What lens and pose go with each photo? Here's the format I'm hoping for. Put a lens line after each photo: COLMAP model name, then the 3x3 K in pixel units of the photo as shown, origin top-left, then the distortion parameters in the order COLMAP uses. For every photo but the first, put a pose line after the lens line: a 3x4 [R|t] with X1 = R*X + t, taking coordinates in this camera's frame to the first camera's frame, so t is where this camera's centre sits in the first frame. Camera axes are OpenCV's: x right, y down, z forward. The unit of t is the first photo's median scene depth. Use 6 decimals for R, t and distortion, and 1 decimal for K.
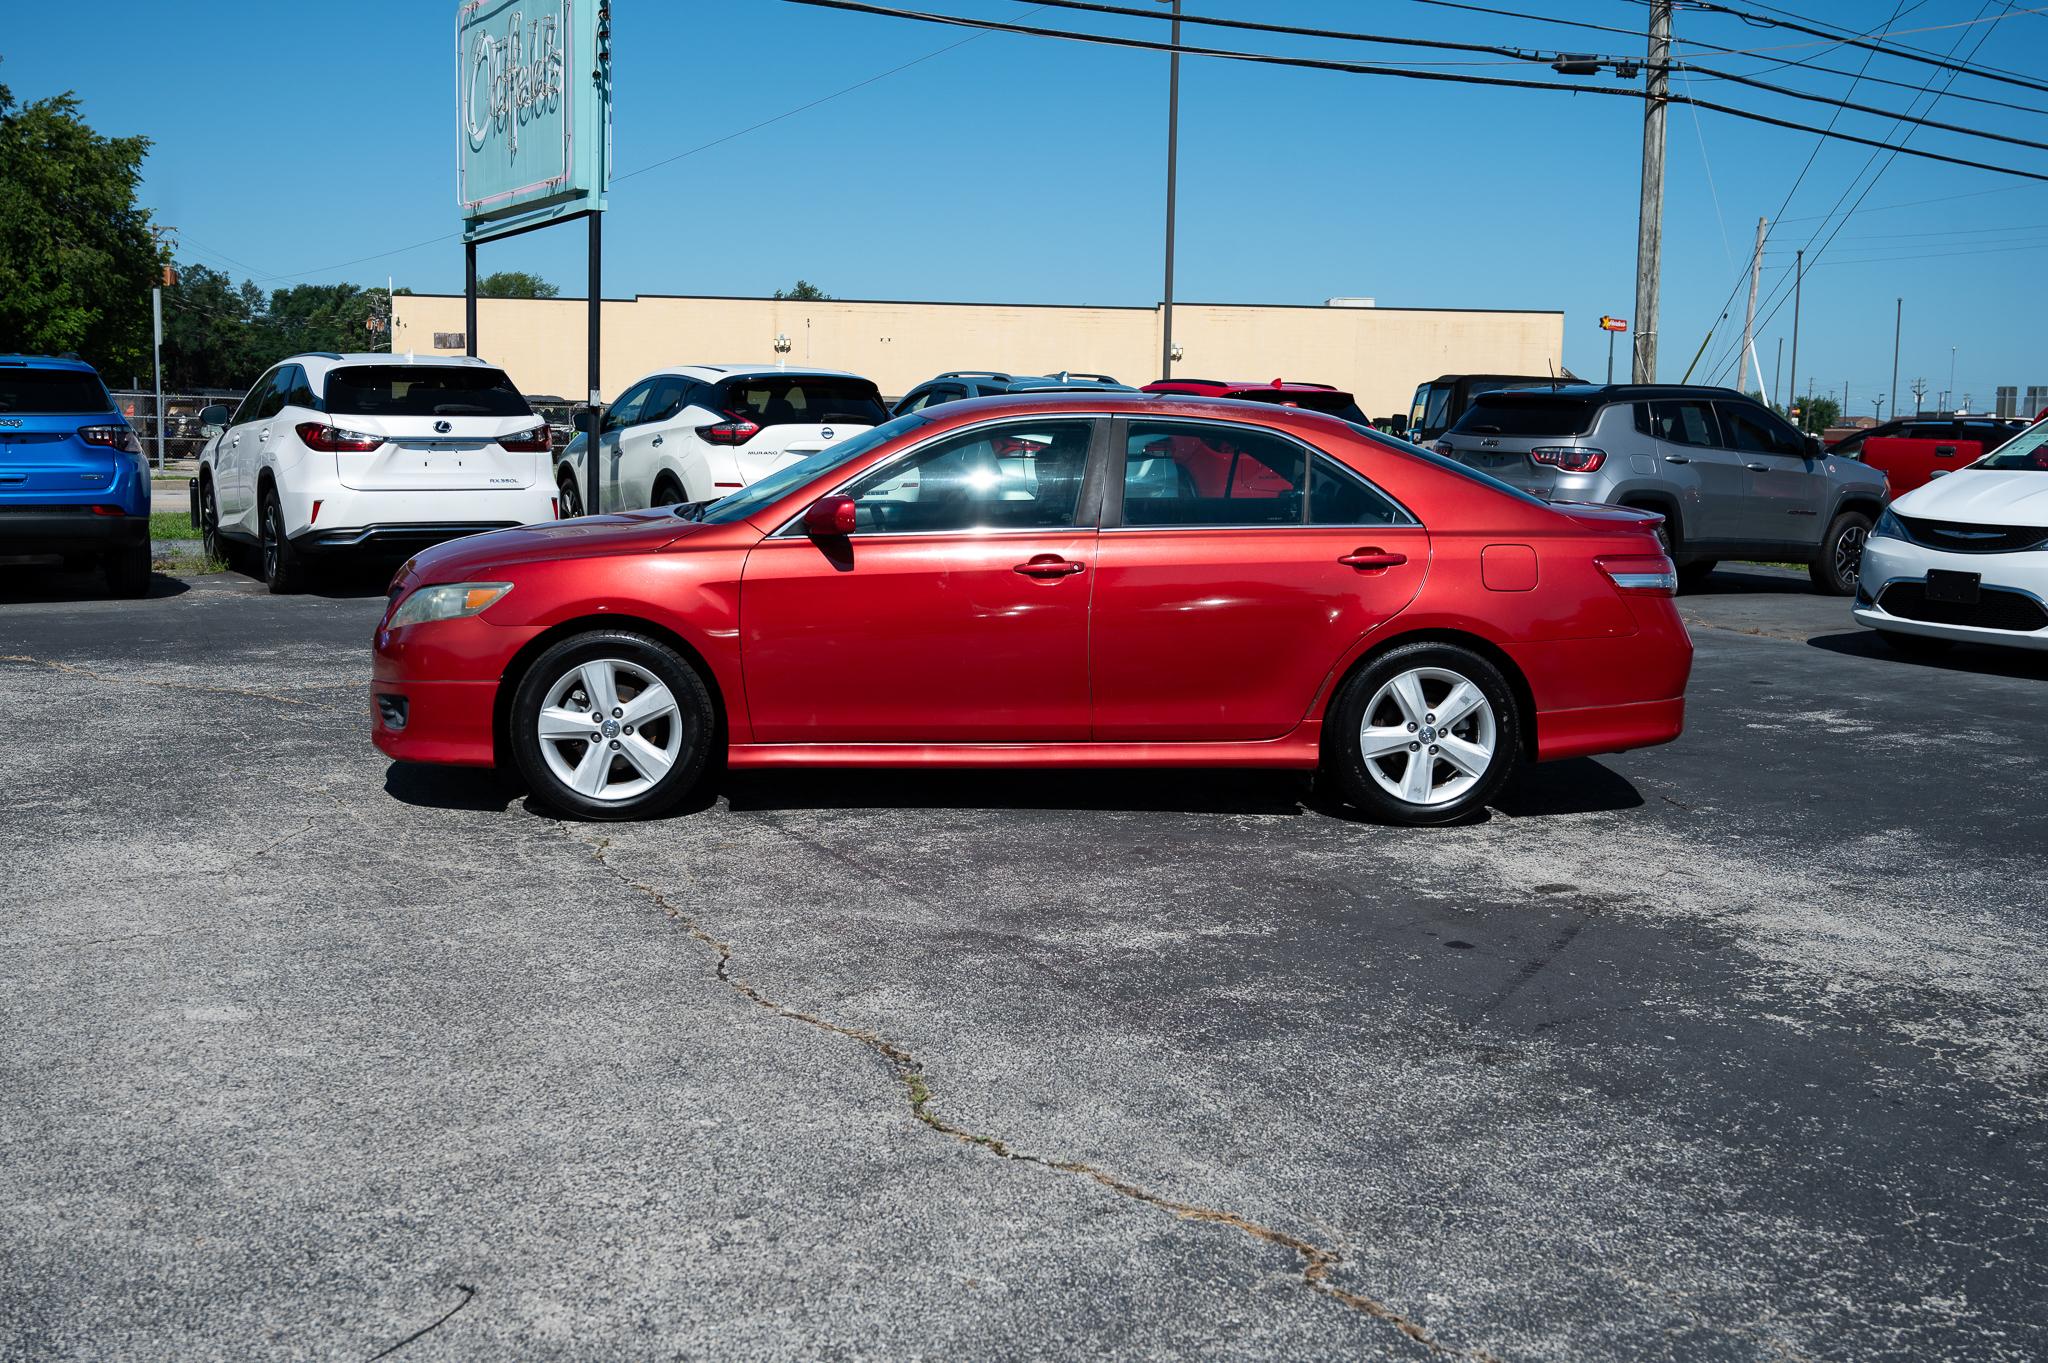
lens RADIAL K [[2072.8, 0, 1024.0], [0, 2072.8, 681.5], [0, 0, 1]] dist [0.000324, 0.005583]
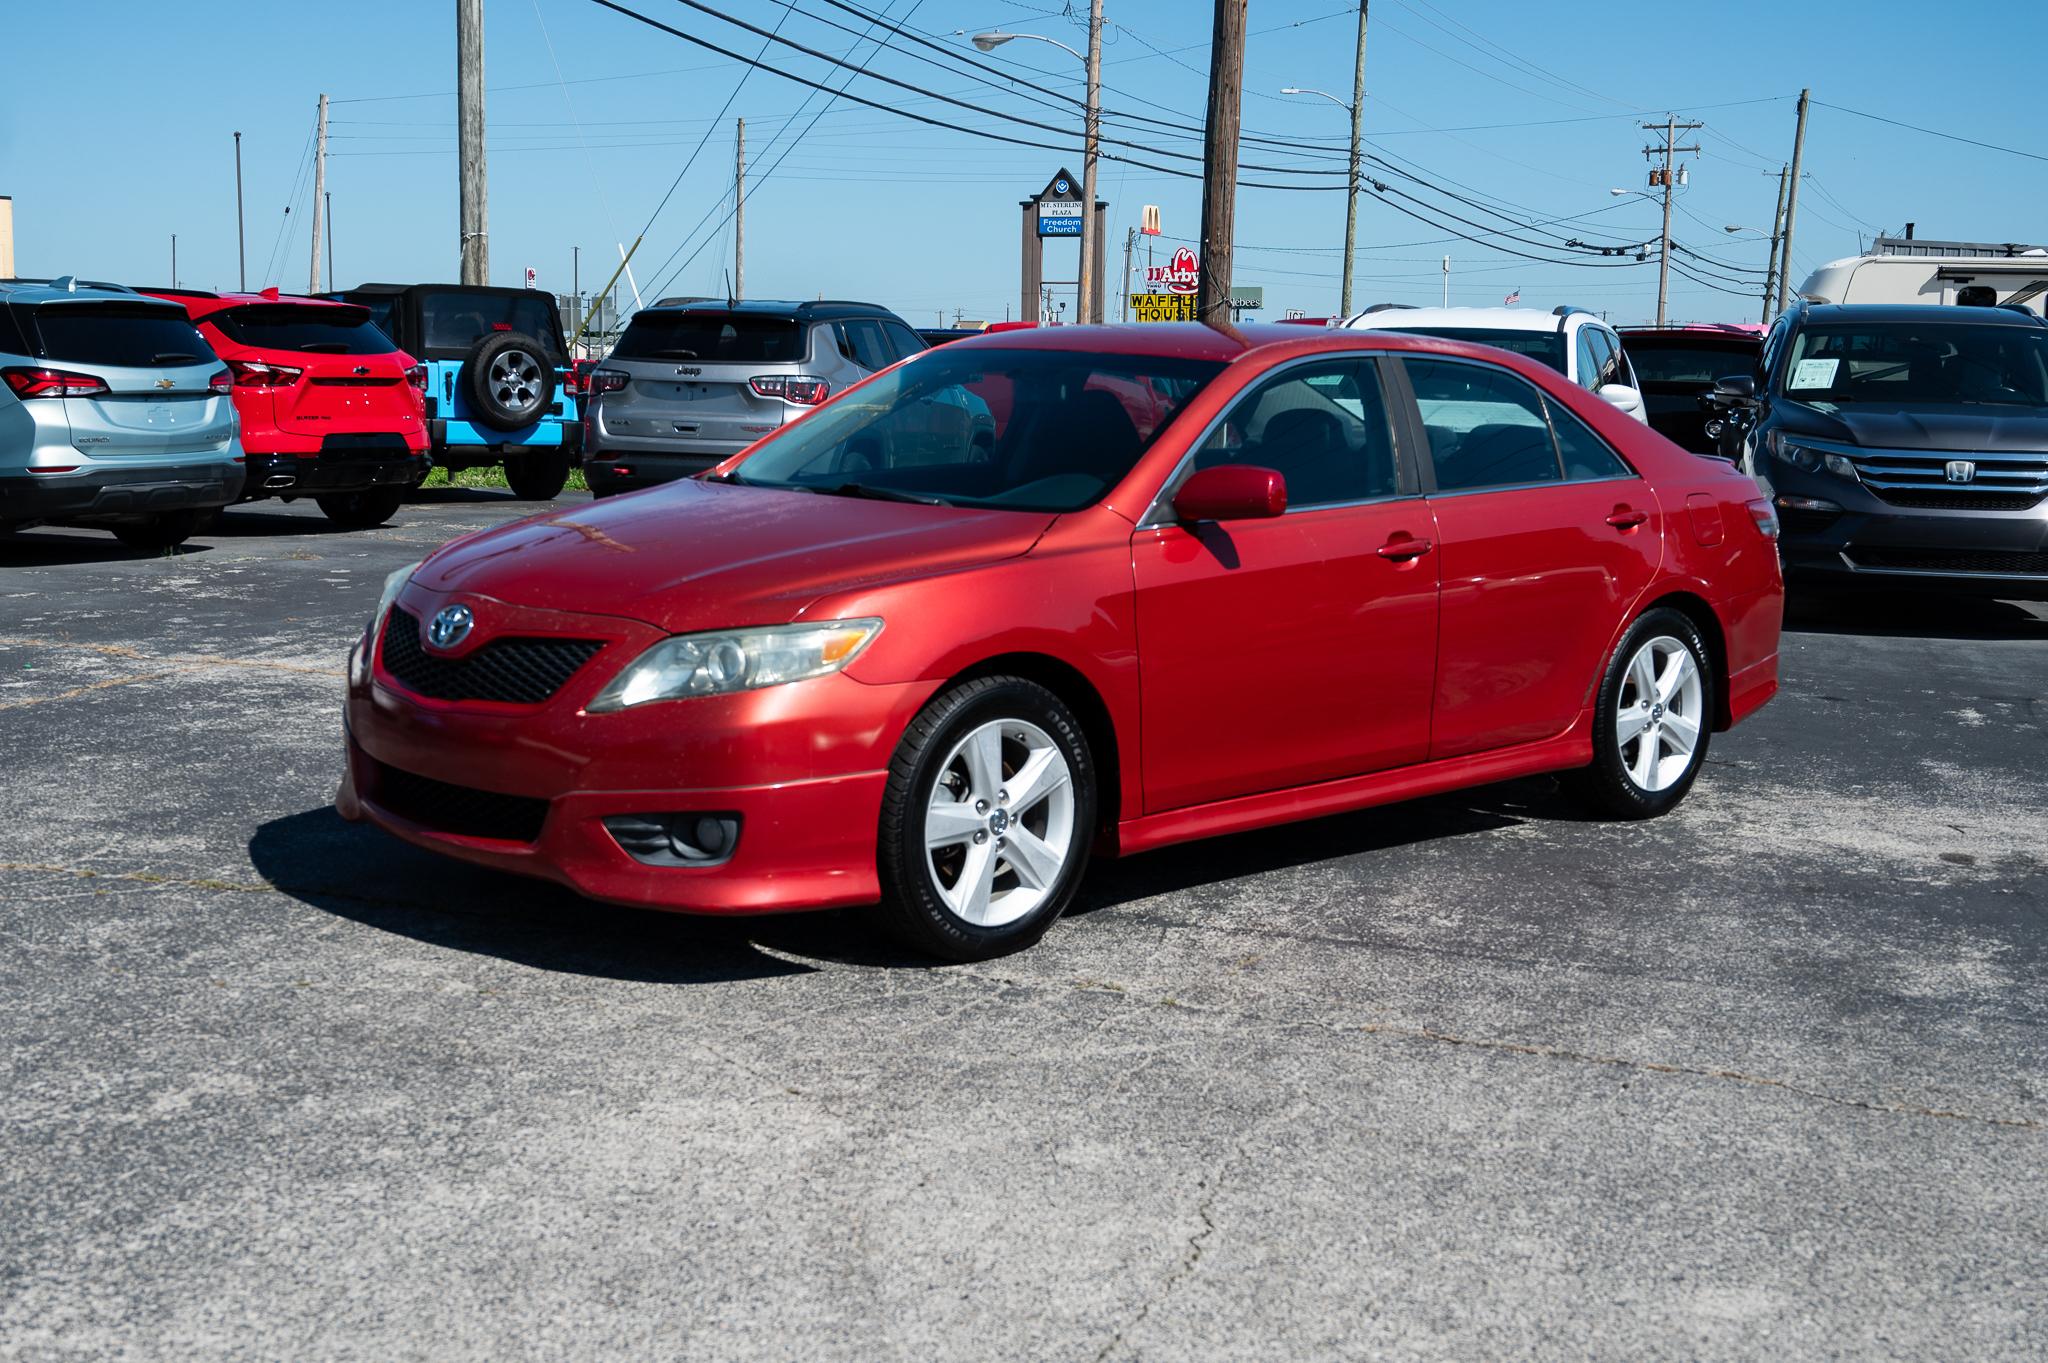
lens RADIAL K [[2450.1, 0, 1013.5], [0, 2450.1, 742.4], [0, 0, 1]] dist [0.003514, -0.048703]
pose [[0.771791, -0.106526, 0.626889, -0.275137], [0.080920, 0.994306, 0.069337, -0.023103], [-0.630706, -0.002786, 0.776017, 0.146714]]
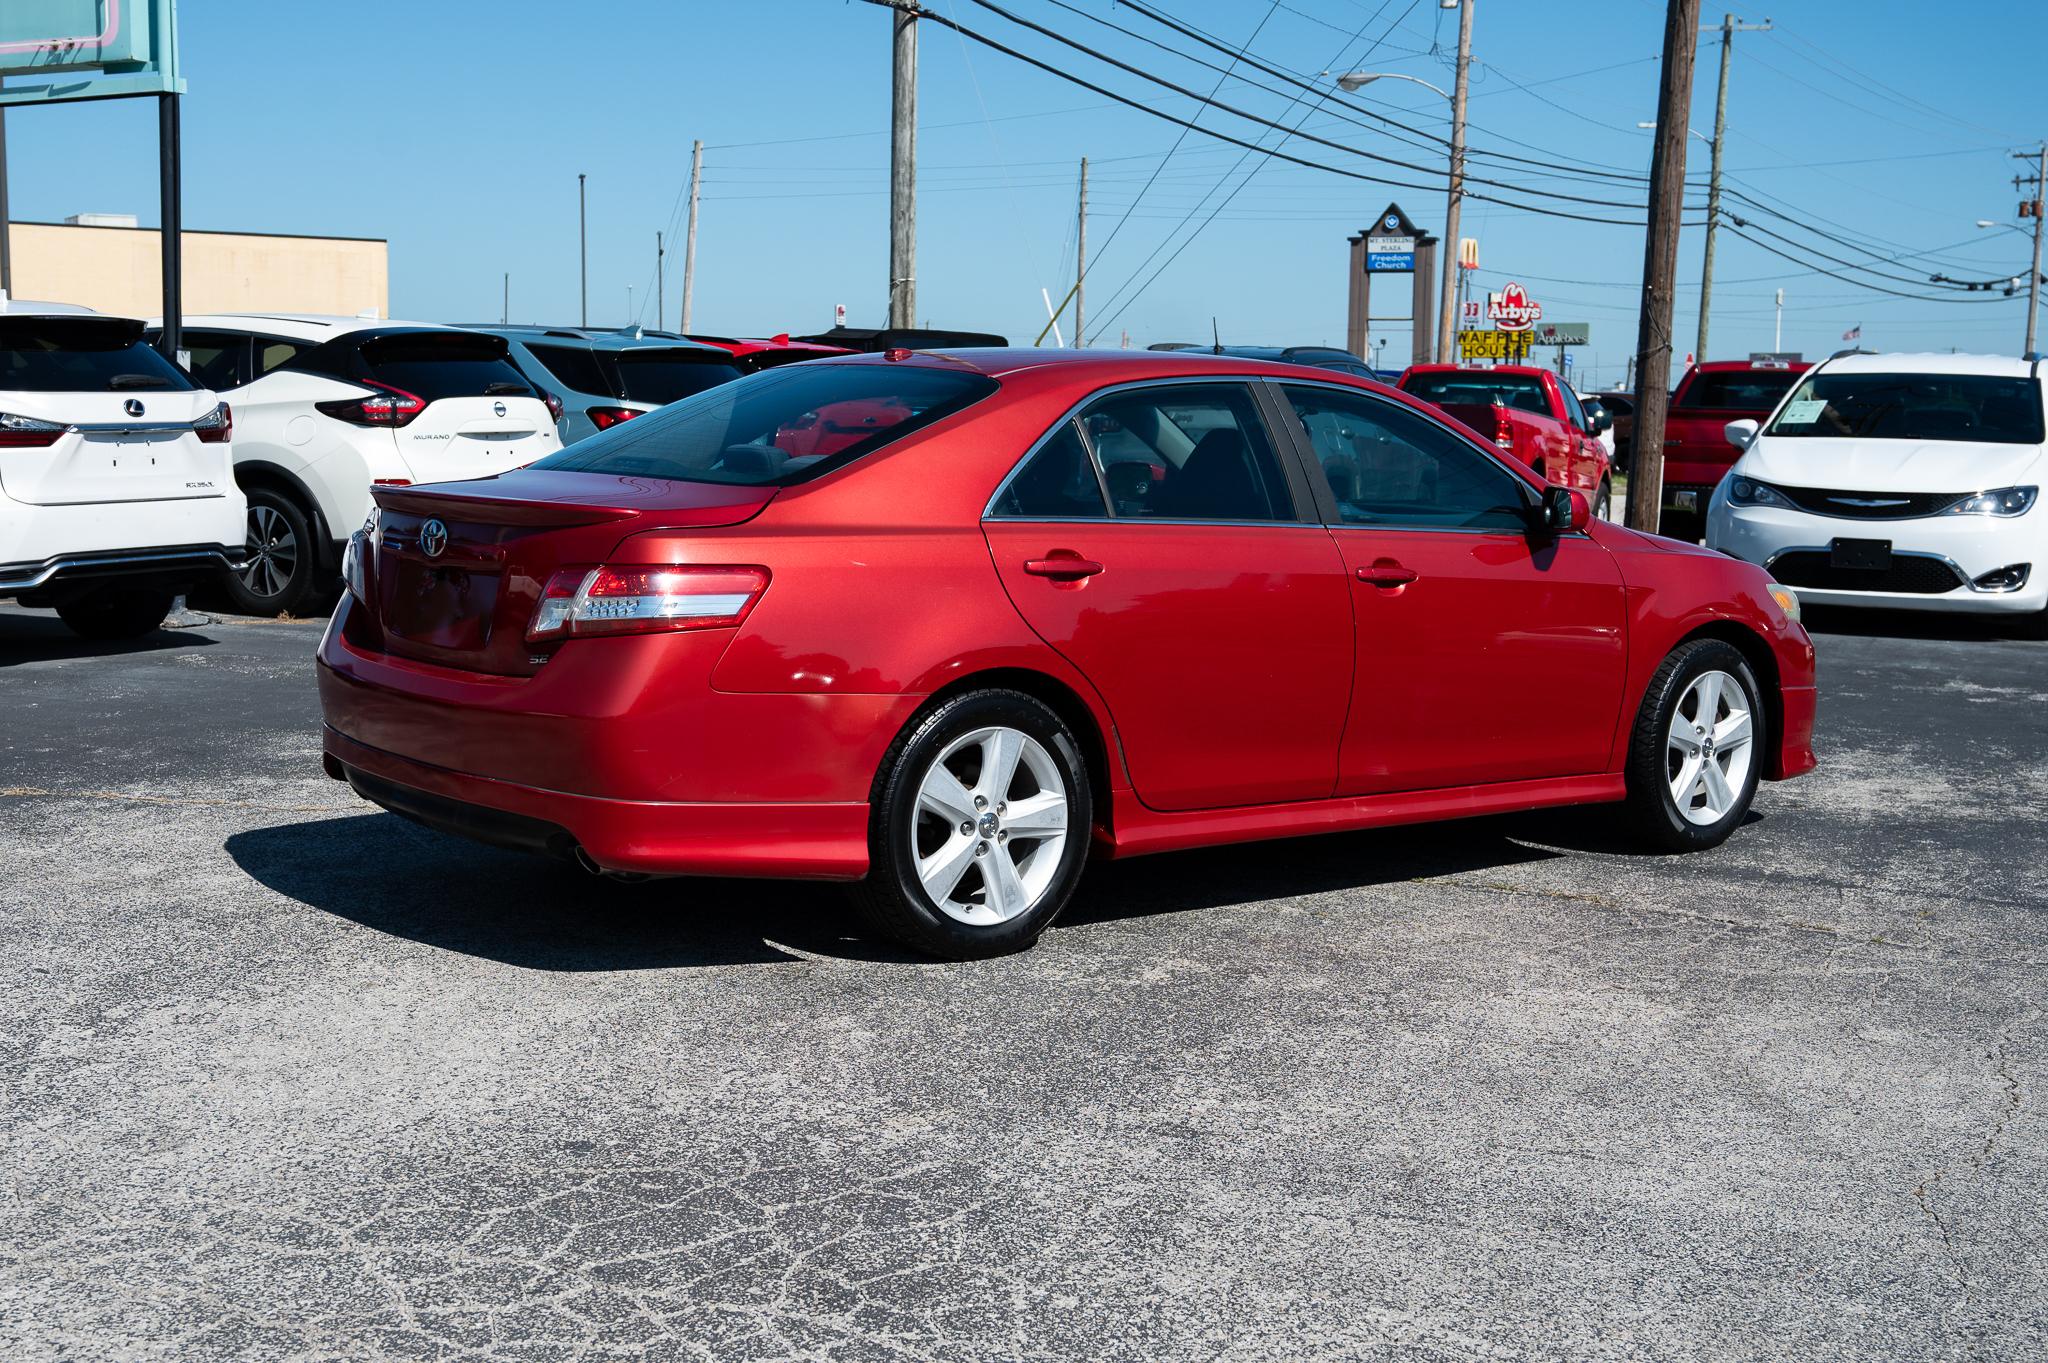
lens RADIAL K [[2478.9, 0, 981.3], [0, 2478.9, 787.7], [0, 0, 1]] dist [0.000750, -0.006448]
pose [[0.849271, -0.088916, 0.520416, -0.379803], [0.066681, 0.995887, 0.061336, -0.023376], [-0.523729, -0.017389, 0.851707, 0.122811]]
